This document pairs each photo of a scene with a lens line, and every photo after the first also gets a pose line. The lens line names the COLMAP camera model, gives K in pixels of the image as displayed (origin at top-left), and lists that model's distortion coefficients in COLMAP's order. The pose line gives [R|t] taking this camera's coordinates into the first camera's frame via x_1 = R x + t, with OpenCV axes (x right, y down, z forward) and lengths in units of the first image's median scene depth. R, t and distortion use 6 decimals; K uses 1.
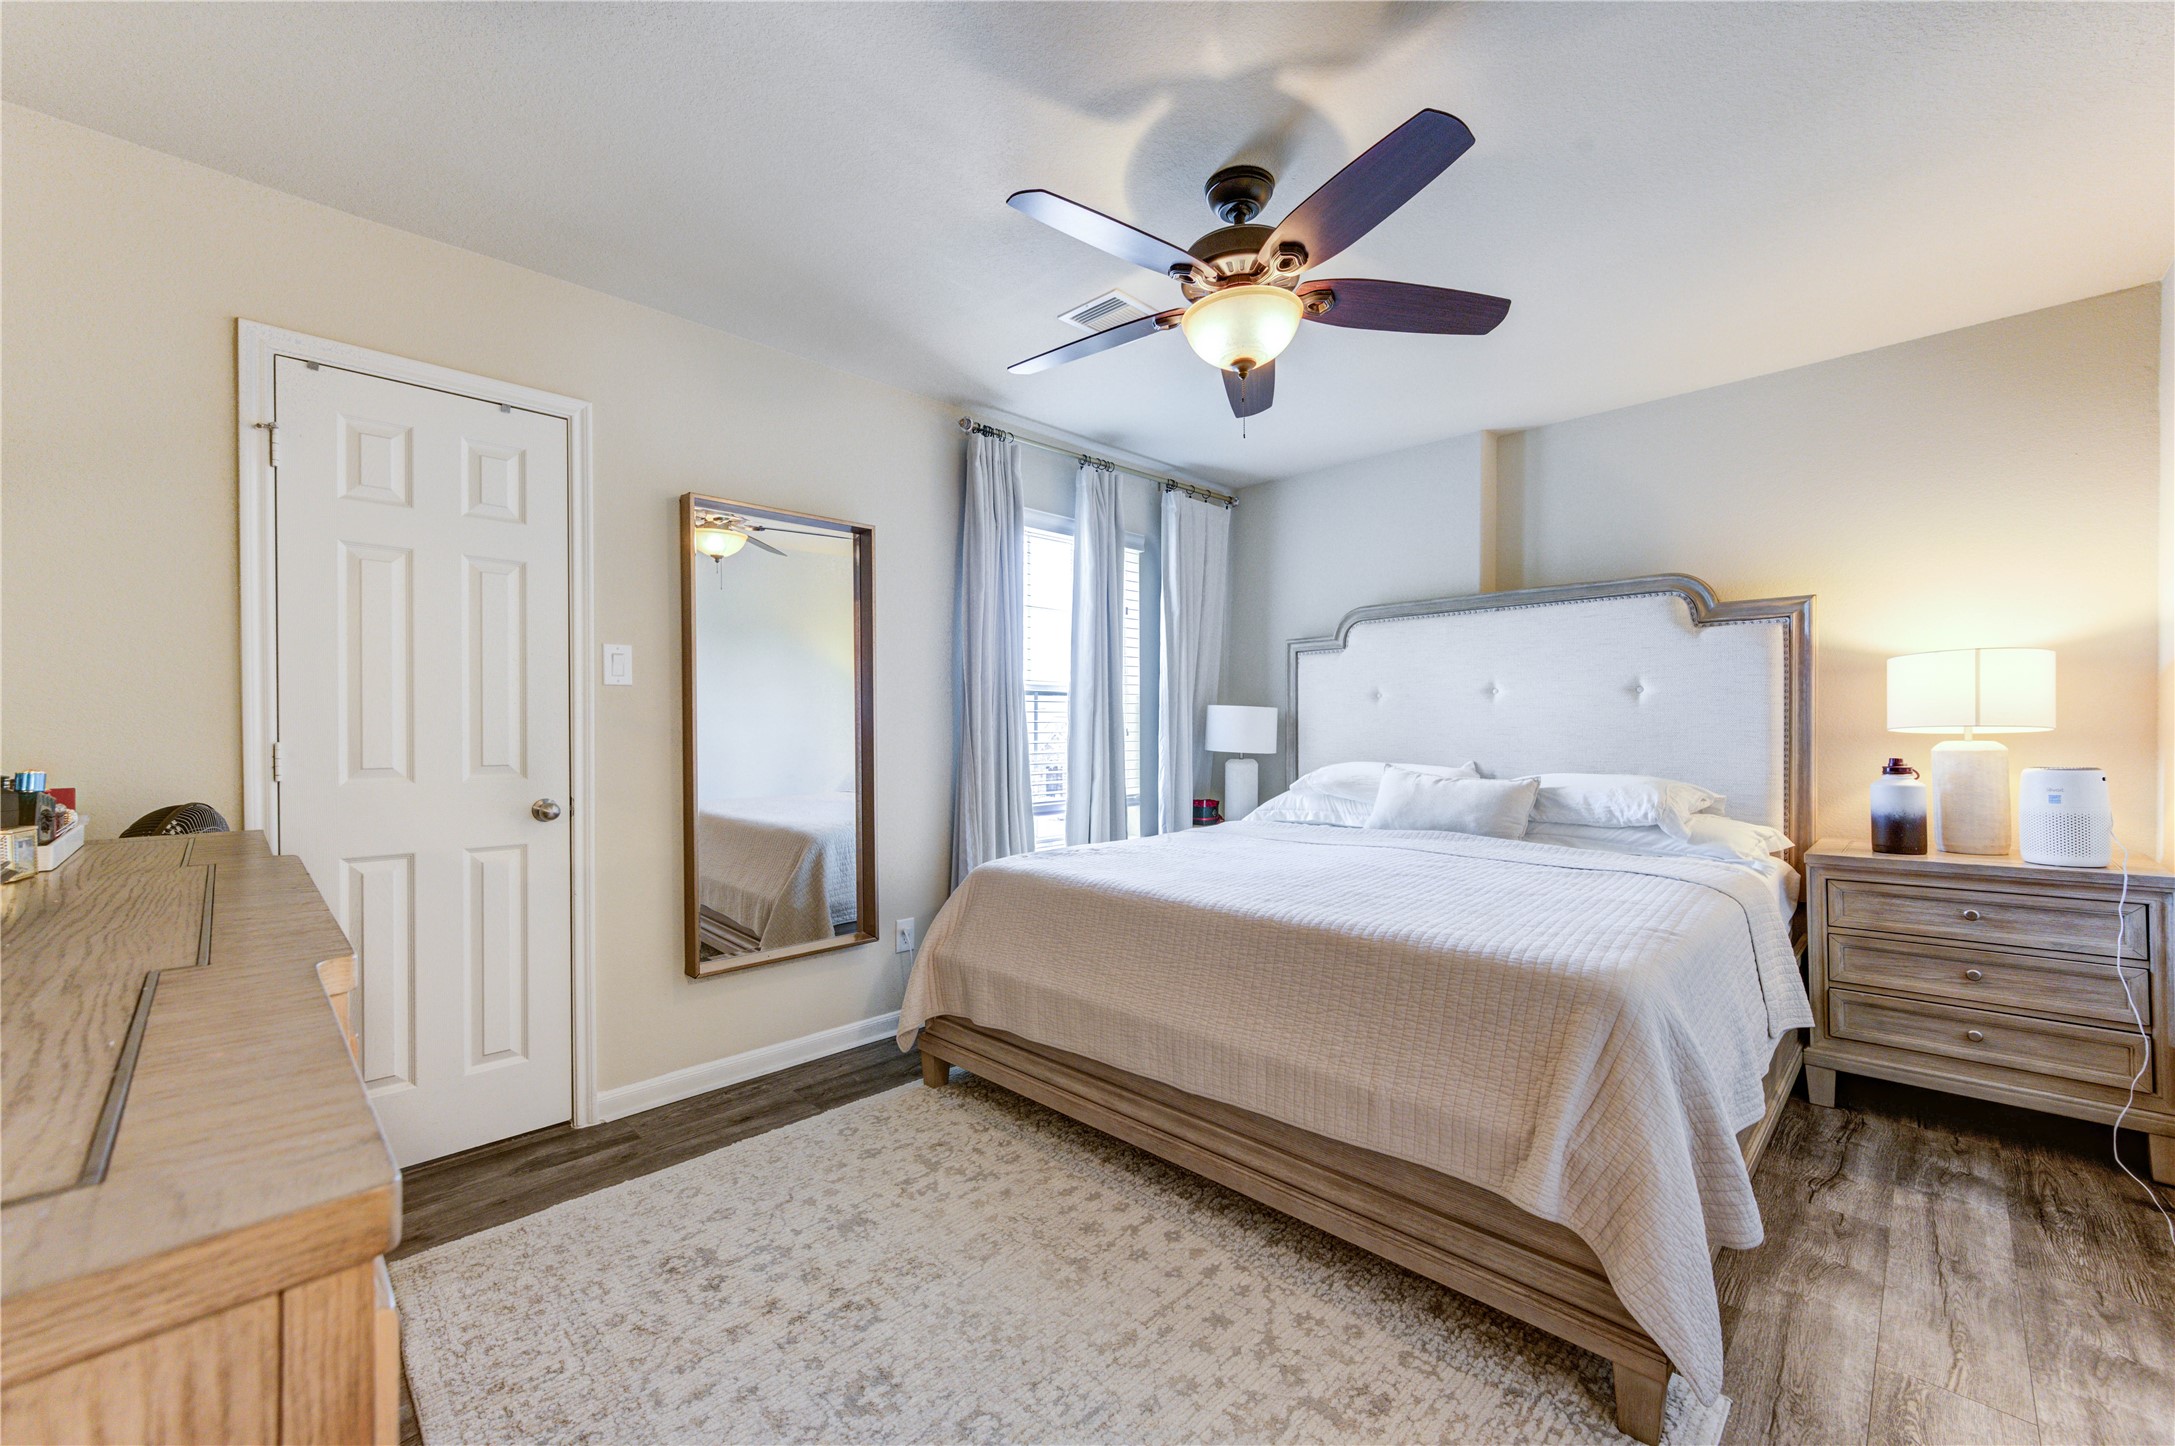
lens RADIAL K [[845.8, 0, 1103.1], [0, 845.8, 731.8], [0, 0, 1]] dist [0.004276, -0.001921]
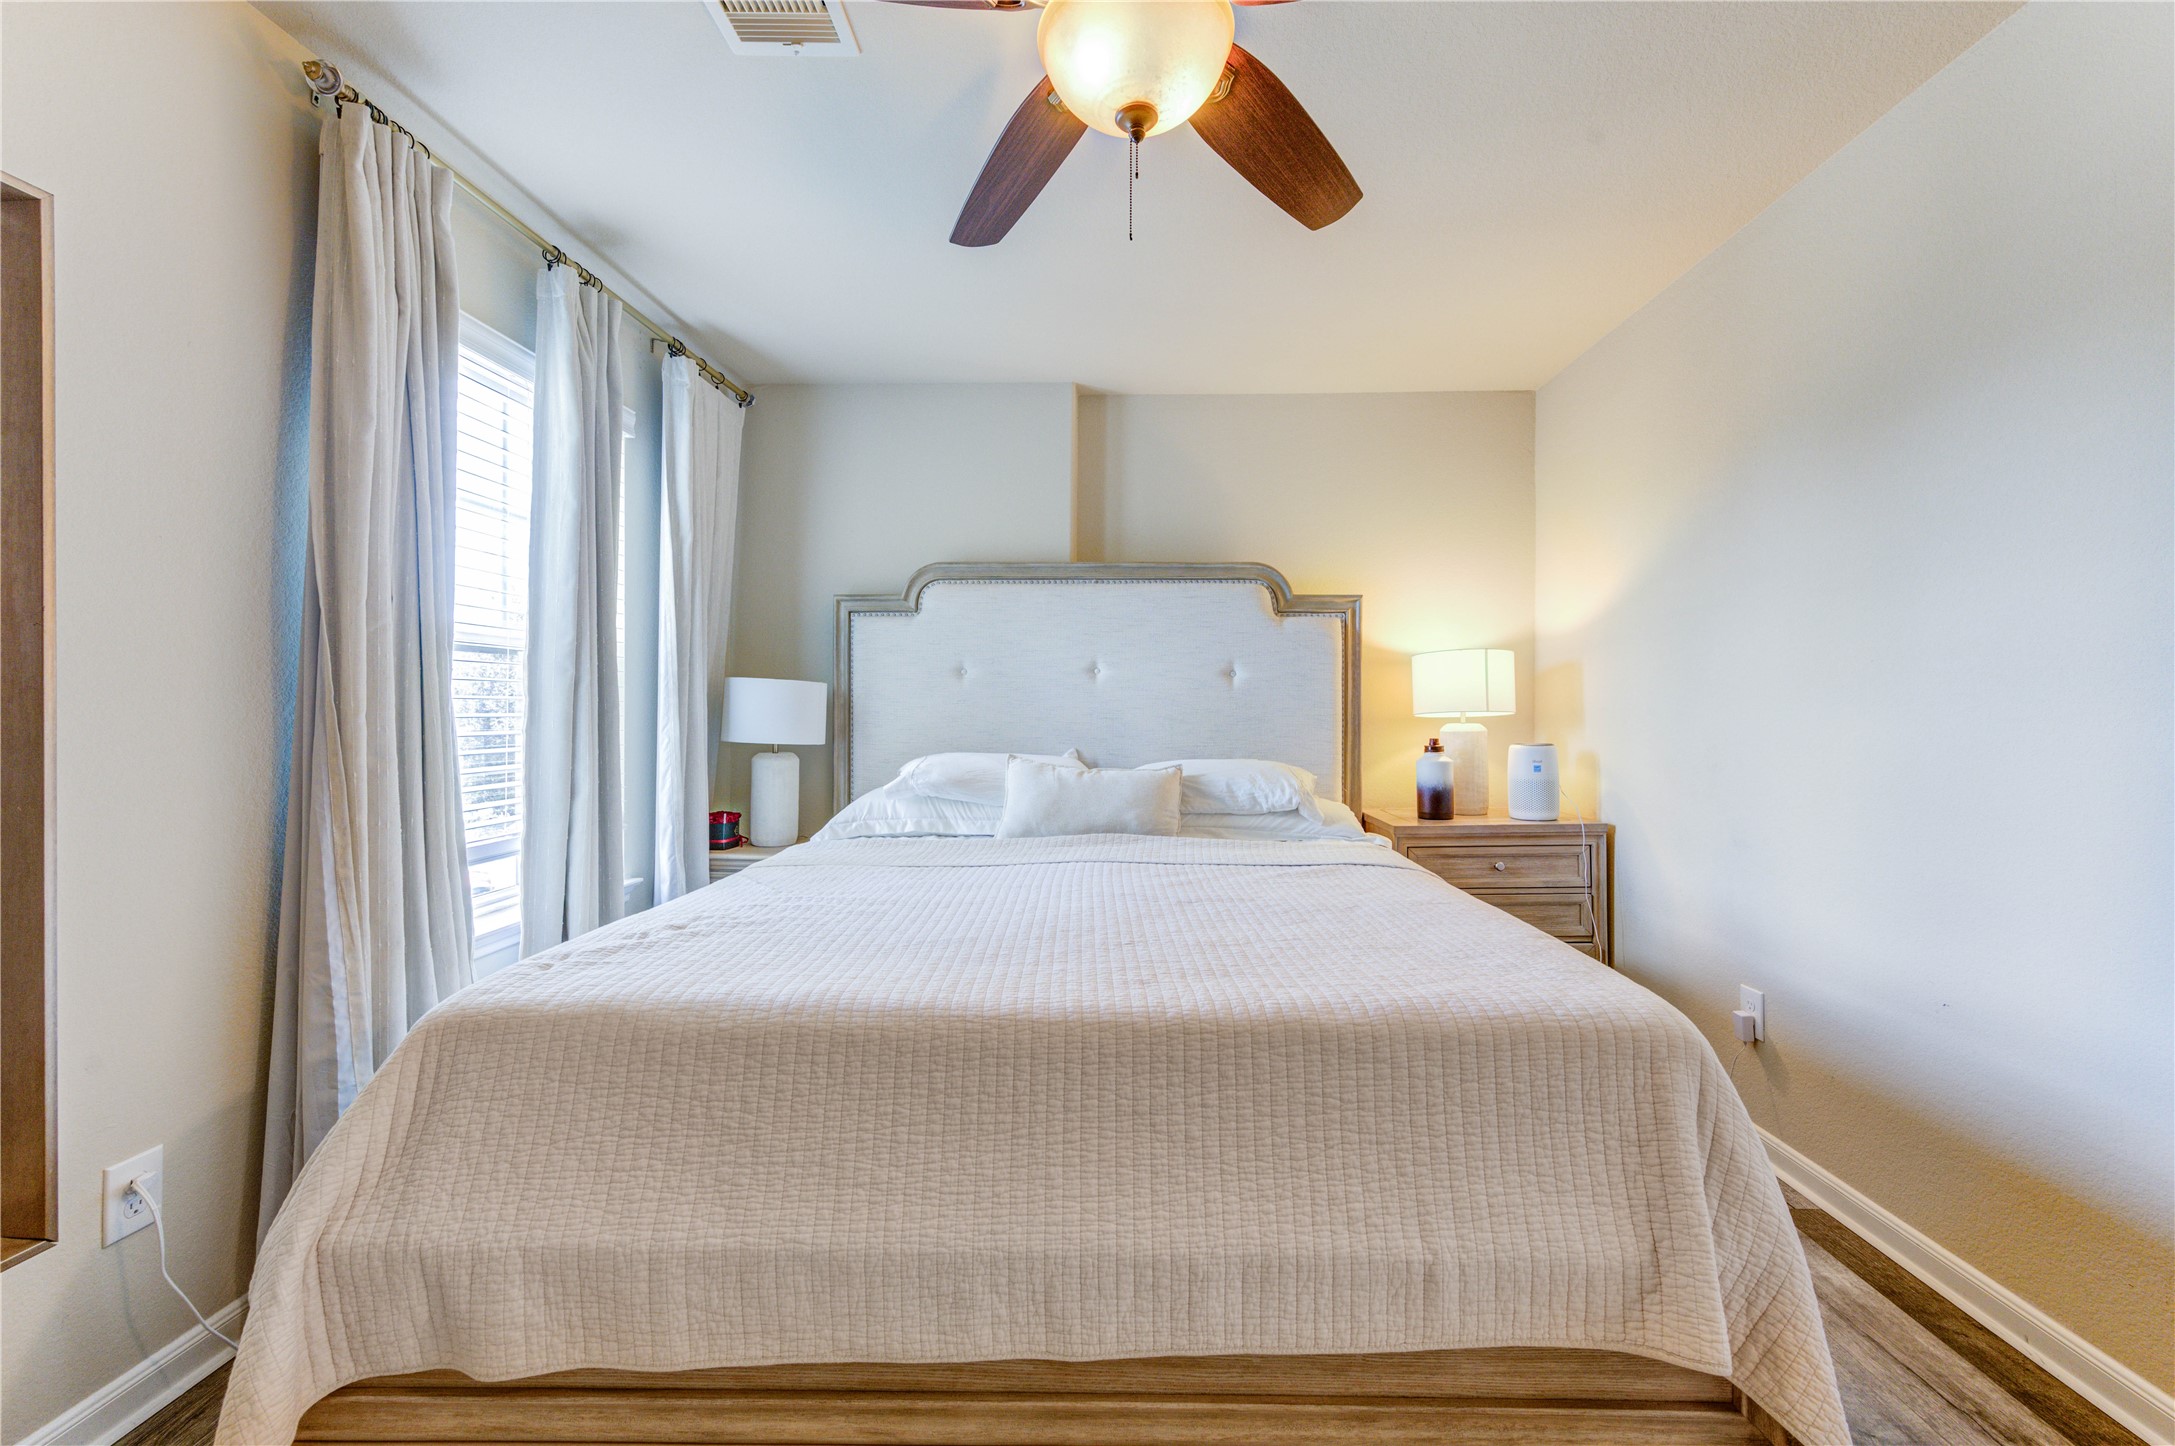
lens RADIAL K [[845.8, 0, 1081.6], [0, 845.8, 710.6], [0, 0, 1]] dist [0.004276, -0.001921]
pose [[0.734745, 0.003971, 0.678331, -0.190427], [-0.000921, 0.999988, -0.004856, -0.001249], [-0.678342, 0.002943, 0.734740, 0.397035]]
